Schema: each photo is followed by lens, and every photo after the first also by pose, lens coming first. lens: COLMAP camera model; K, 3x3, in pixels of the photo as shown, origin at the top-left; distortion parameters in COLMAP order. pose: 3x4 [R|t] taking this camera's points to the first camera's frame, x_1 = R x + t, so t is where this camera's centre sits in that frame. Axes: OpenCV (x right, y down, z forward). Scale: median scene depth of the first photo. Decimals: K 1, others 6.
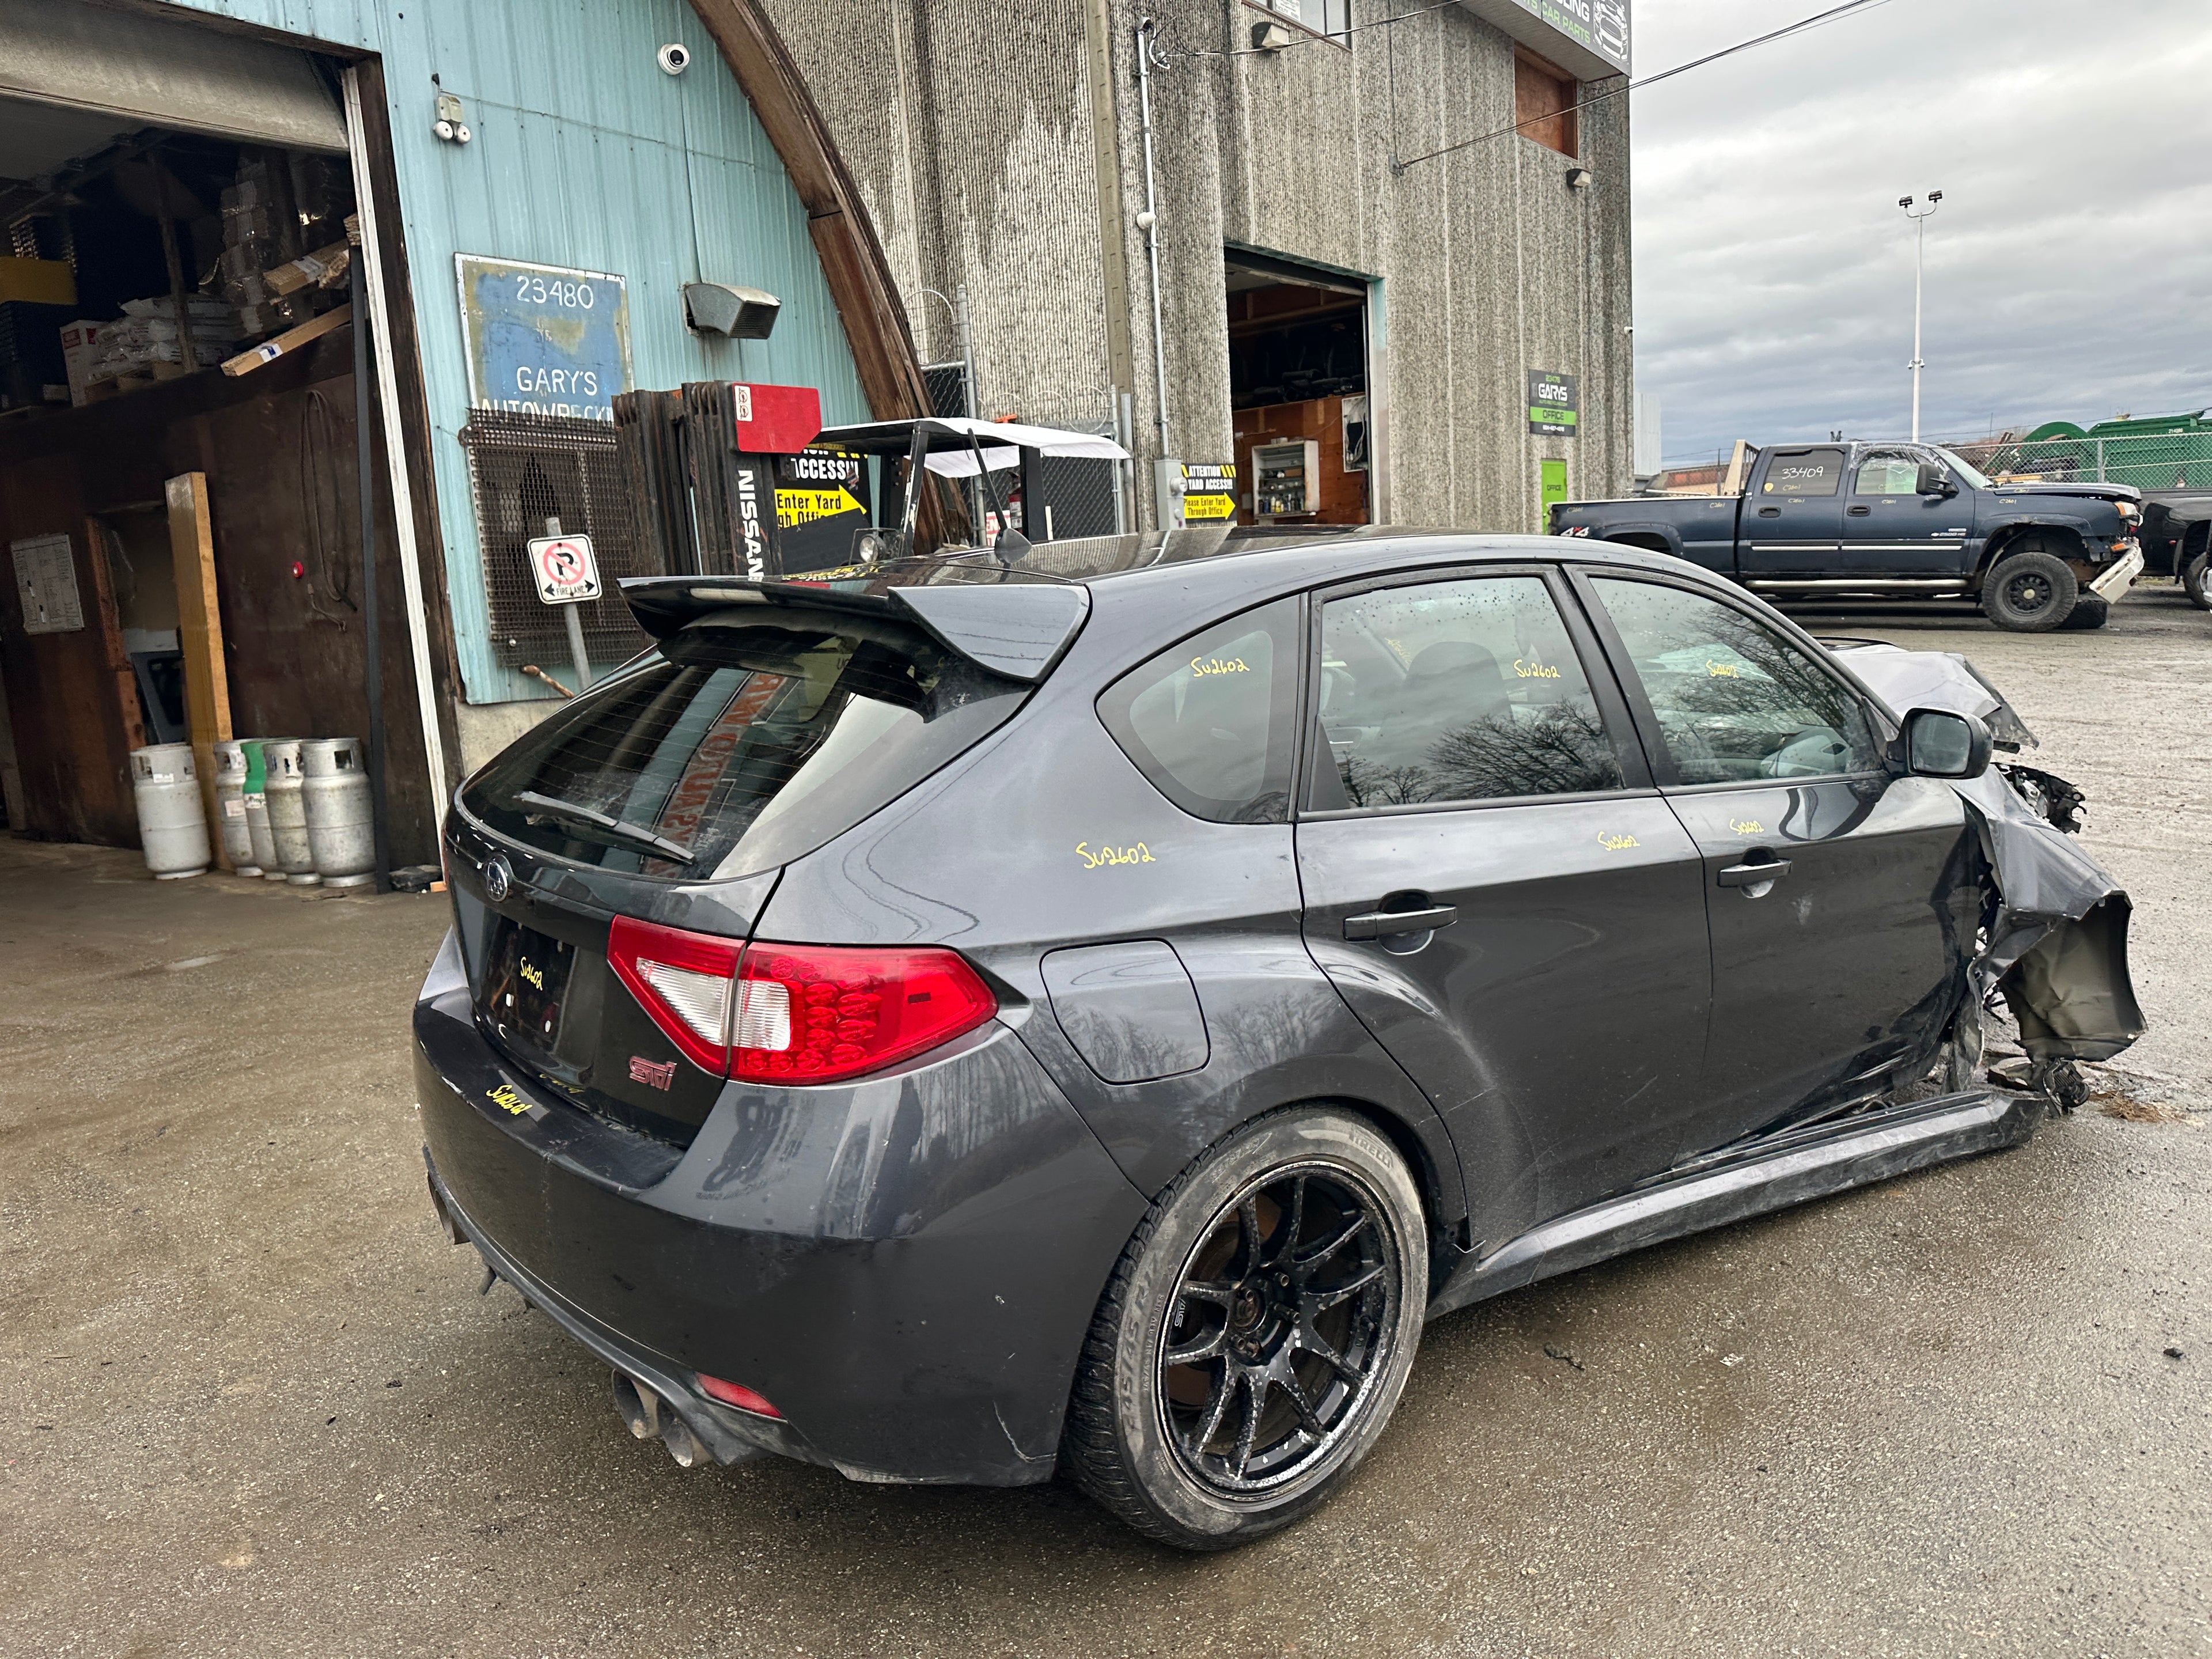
lens RADIAL K [[1558.1, 0, 1112.4], [0, 1558.1, 849.7], [0, 0, 1]] dist [0.019408, -0.020219]
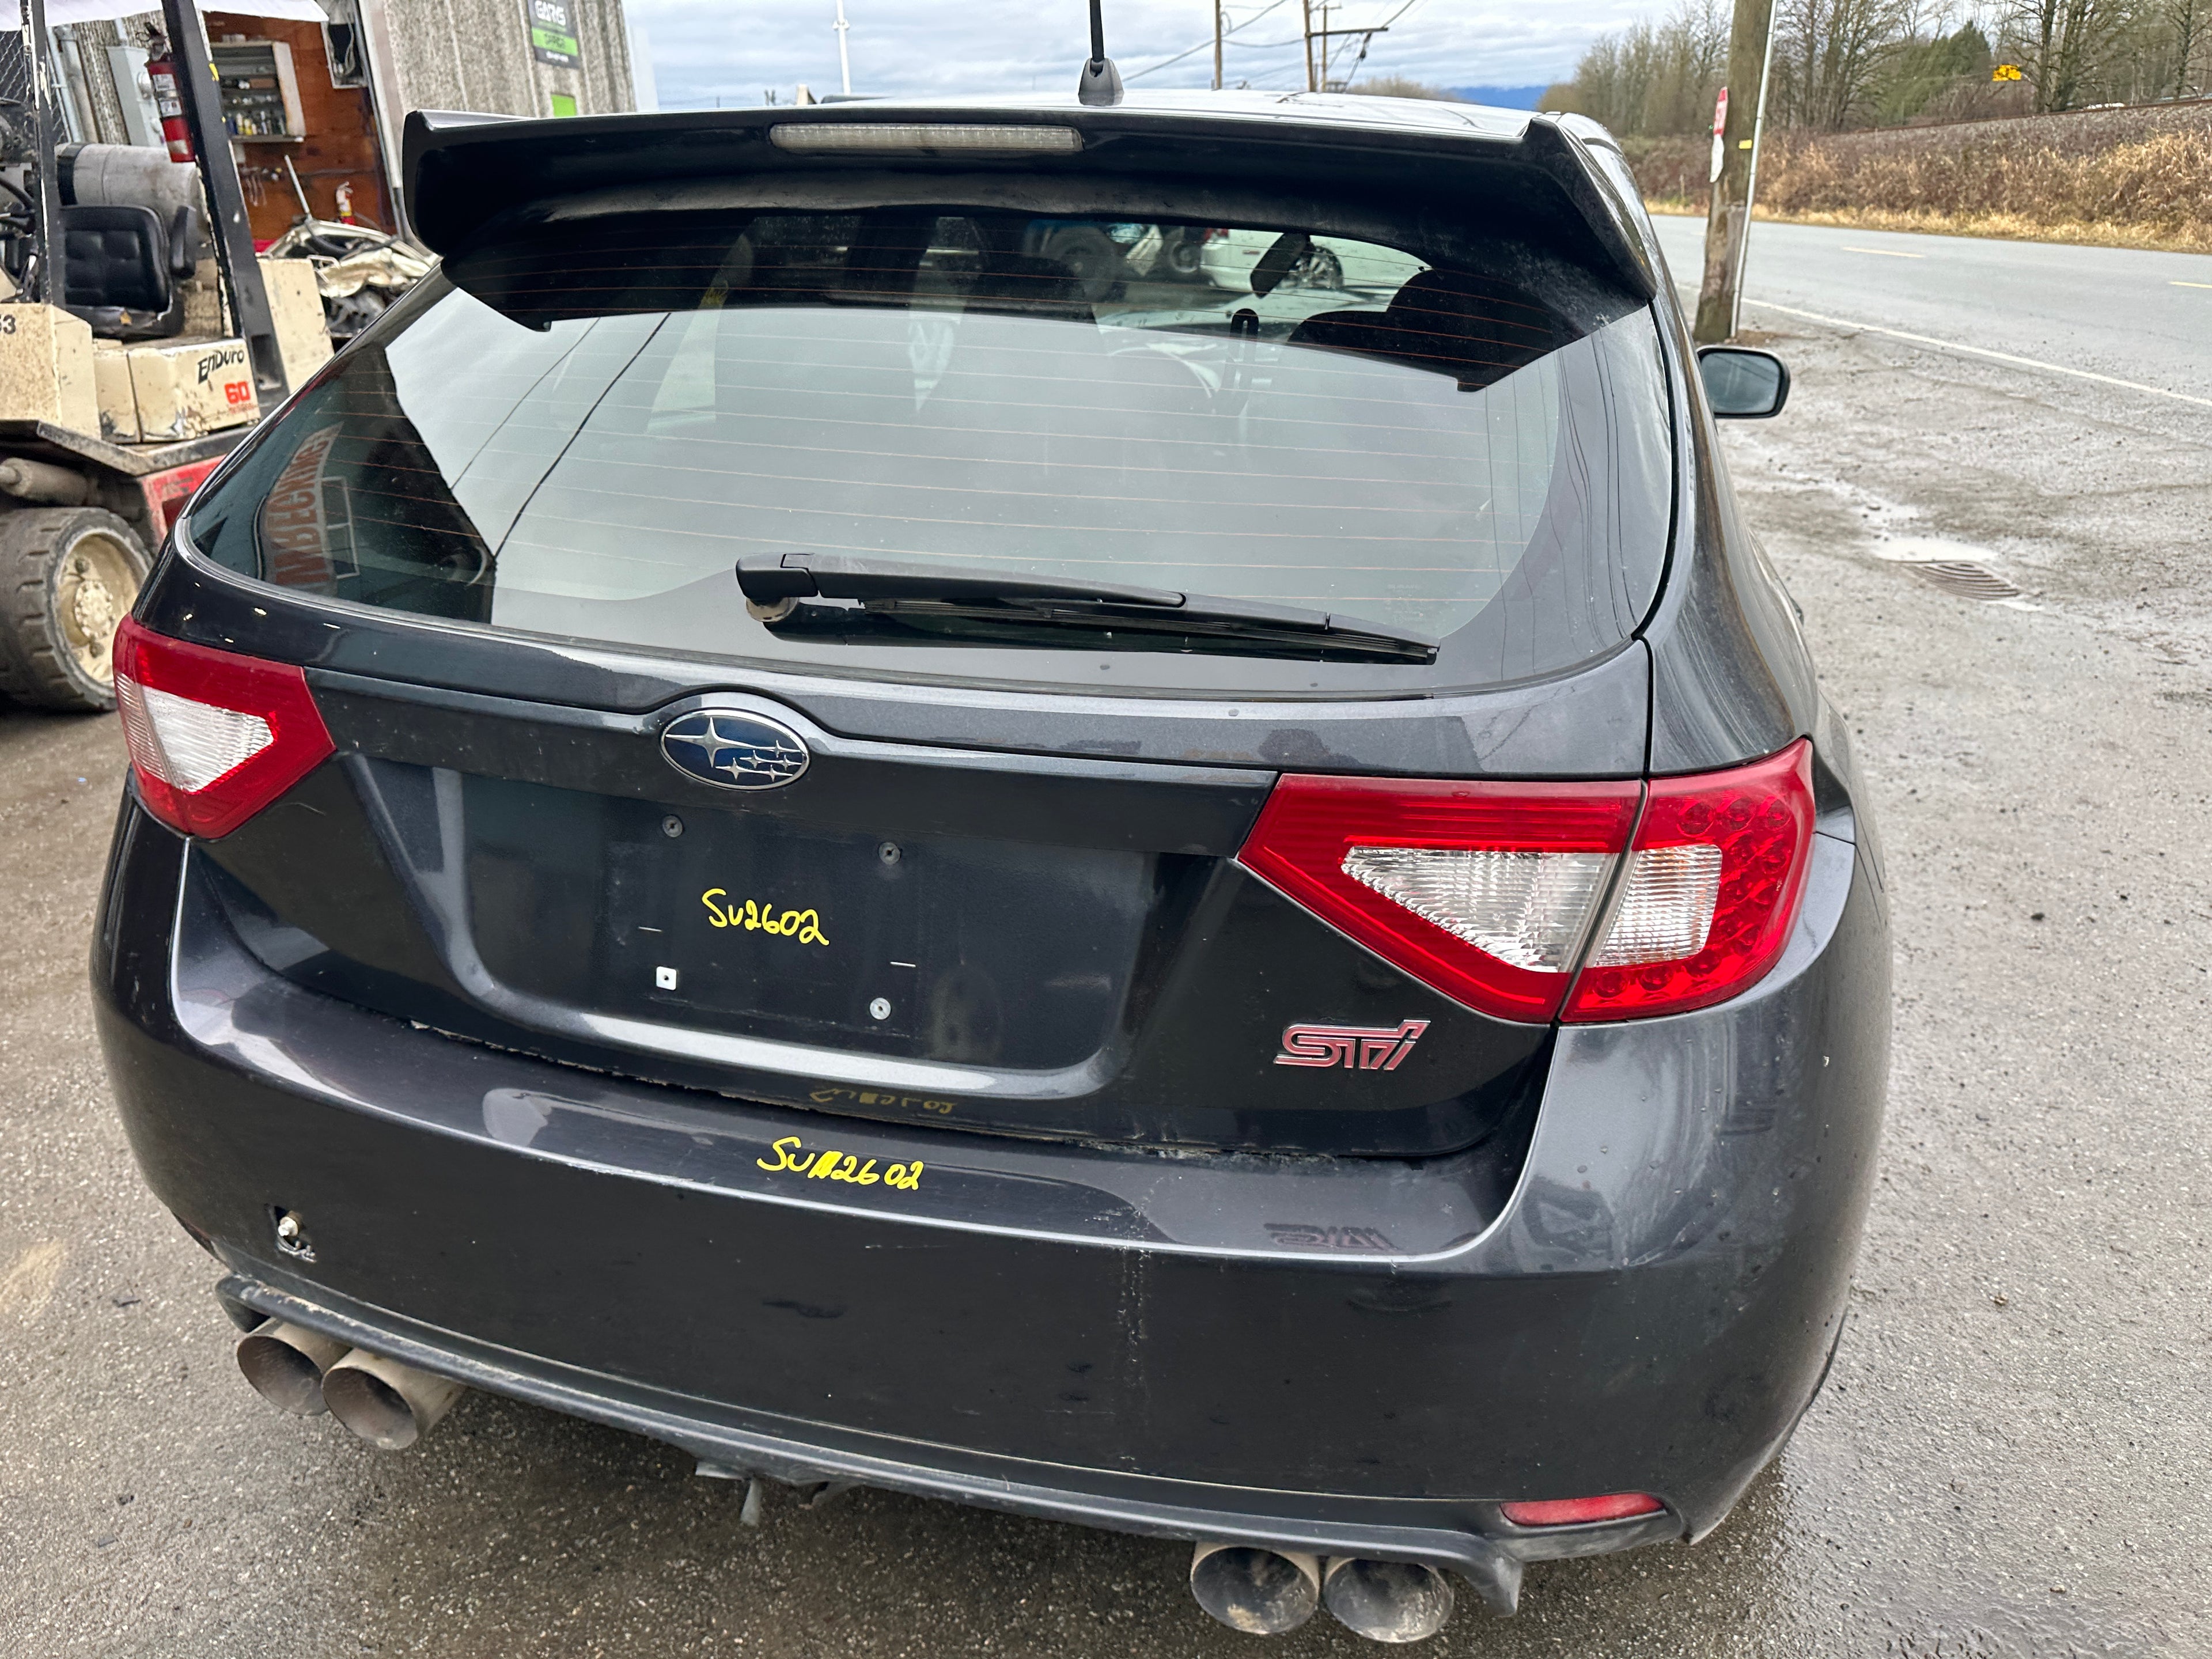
lens RADIAL K [[1558.1, 0, 1113.2], [0, 1558.1, 832.7], [0, 0, 1]] dist [0.019408, -0.020219]
pose [[0.799030, -0.193290, 0.569377, -0.085751], [0.083544, 0.973427, 0.213214, -0.006913], [-0.595459, -0.122796, 0.793946, 0.081966]]
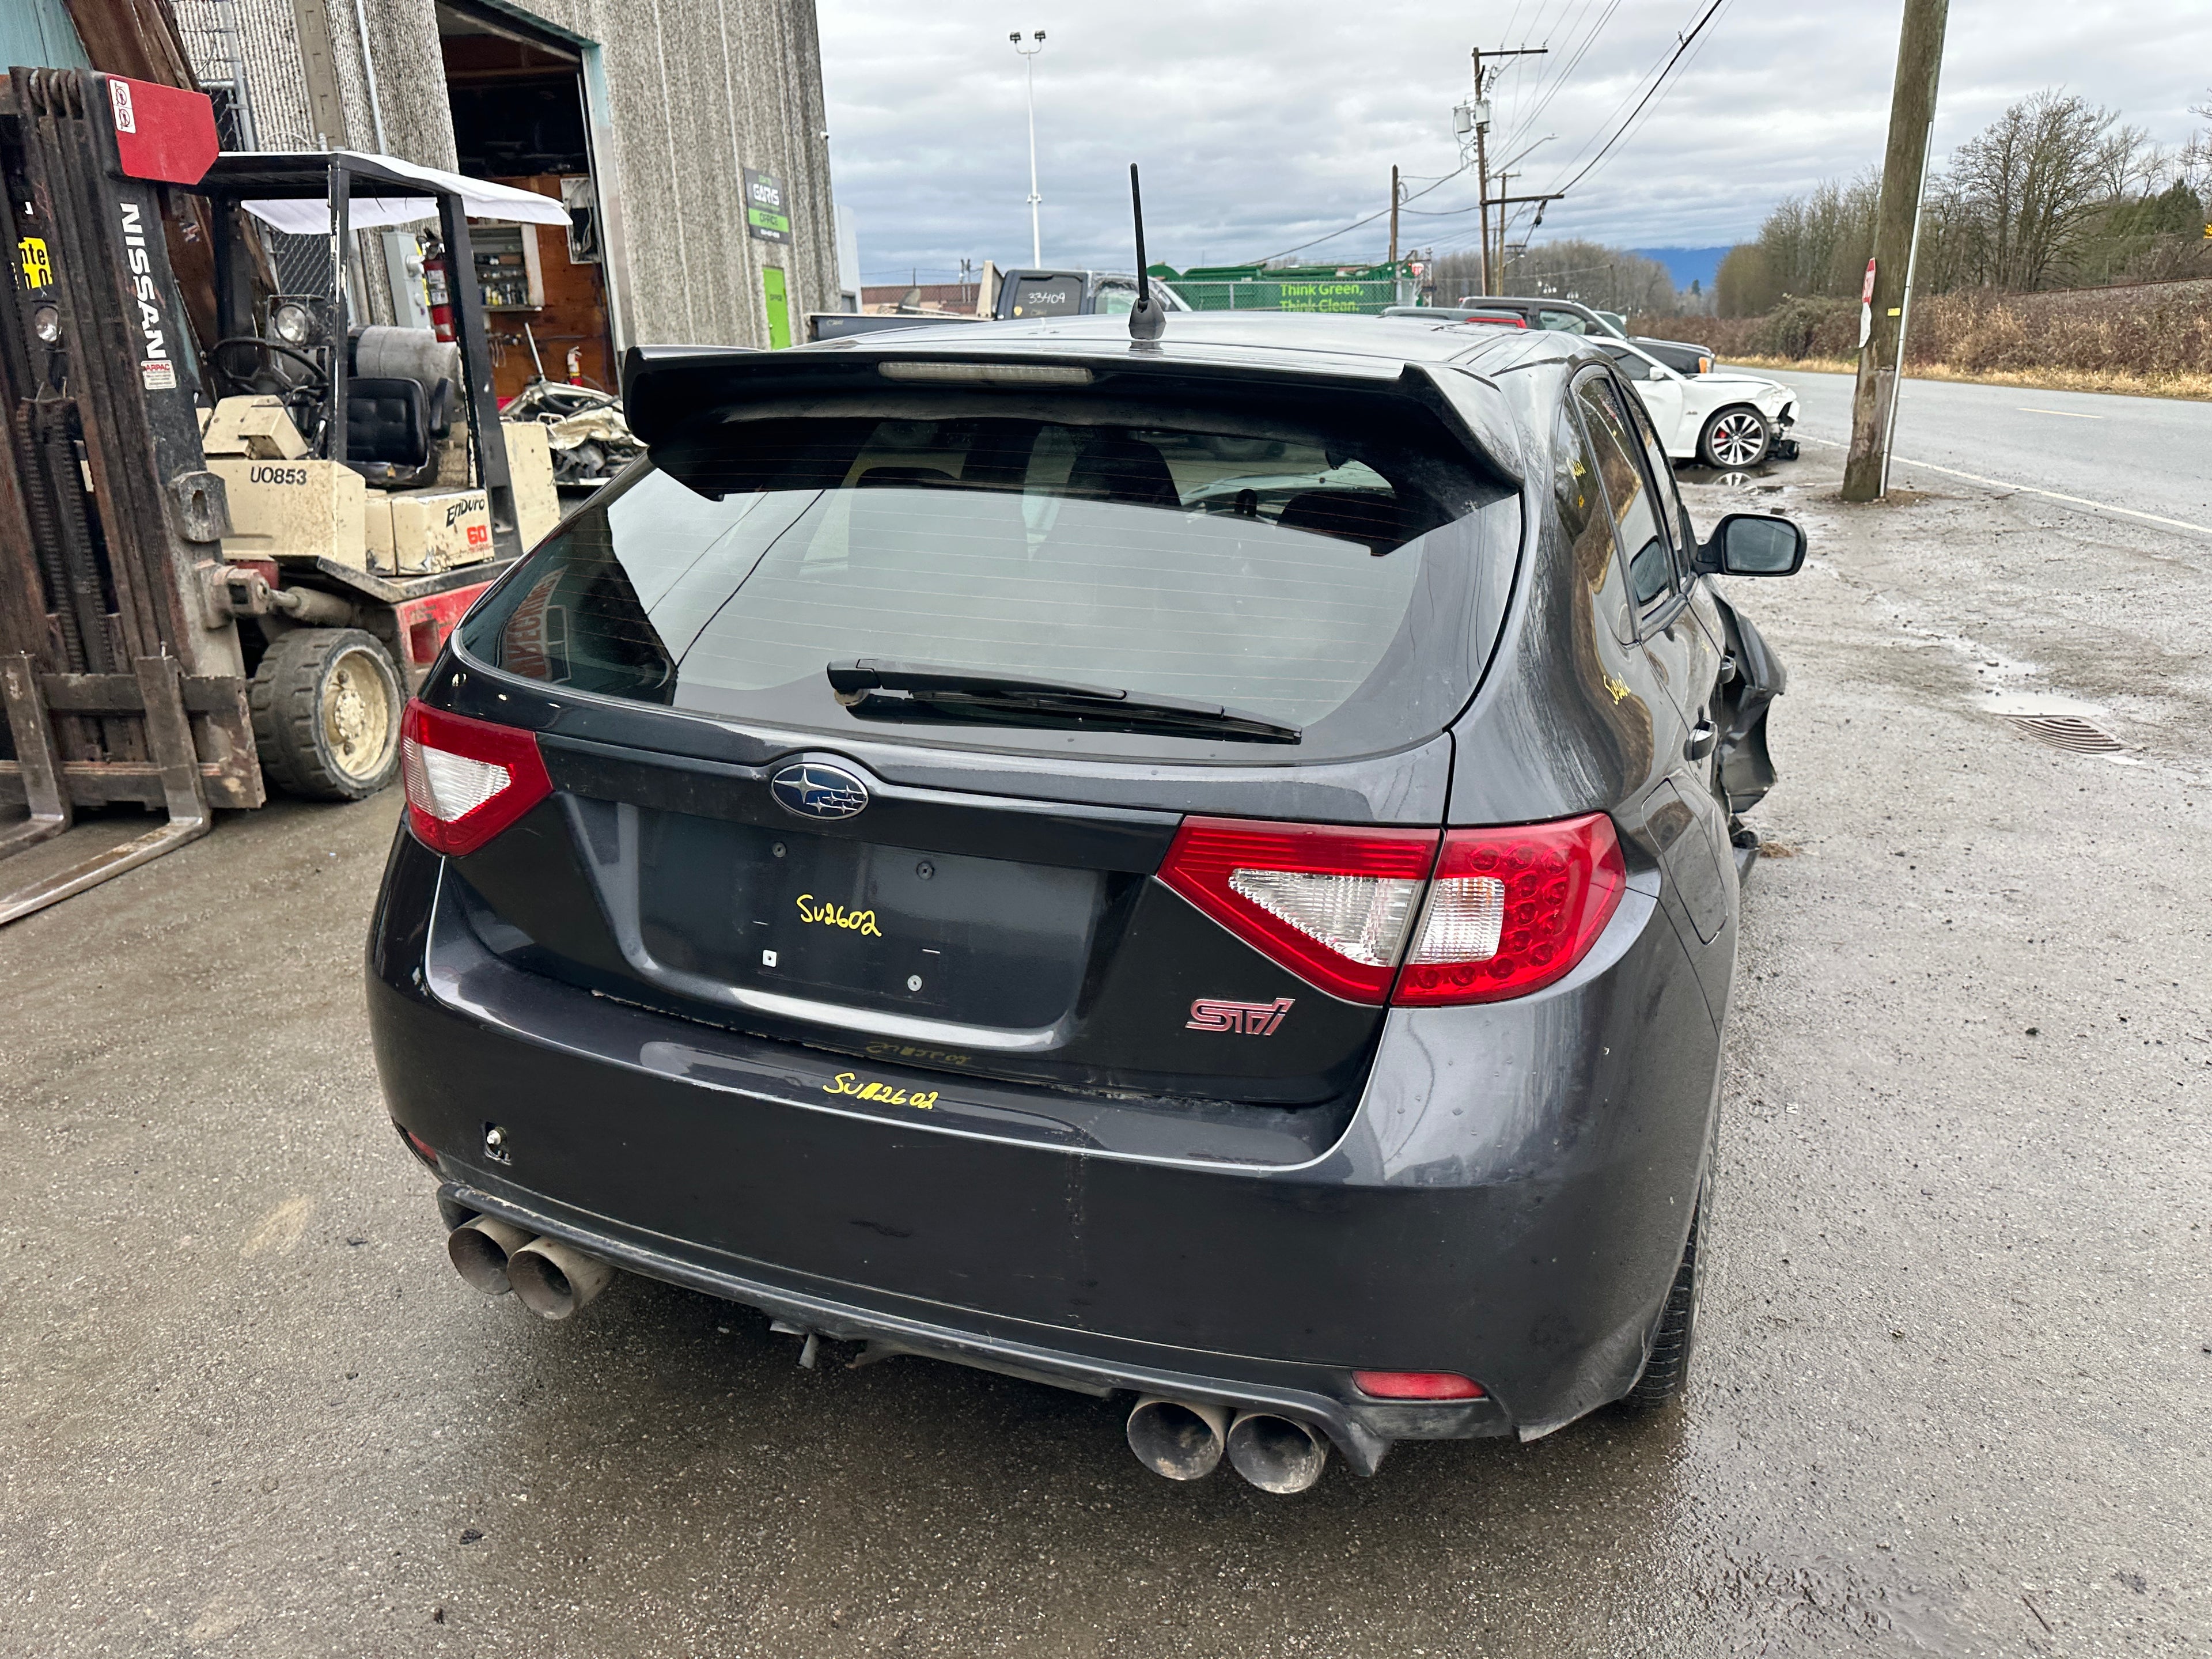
lens RADIAL K [[1558.1, 0, 1116.3], [0, 1558.1, 850.4], [0, 0, 1]] dist [0.019408, -0.020219]
pose [[0.858655, -0.120570, 0.498171, -0.093140], [0.064308, 0.989601, 0.128666, -0.004980], [-0.508504, -0.078444, 0.857479, 0.050852]]
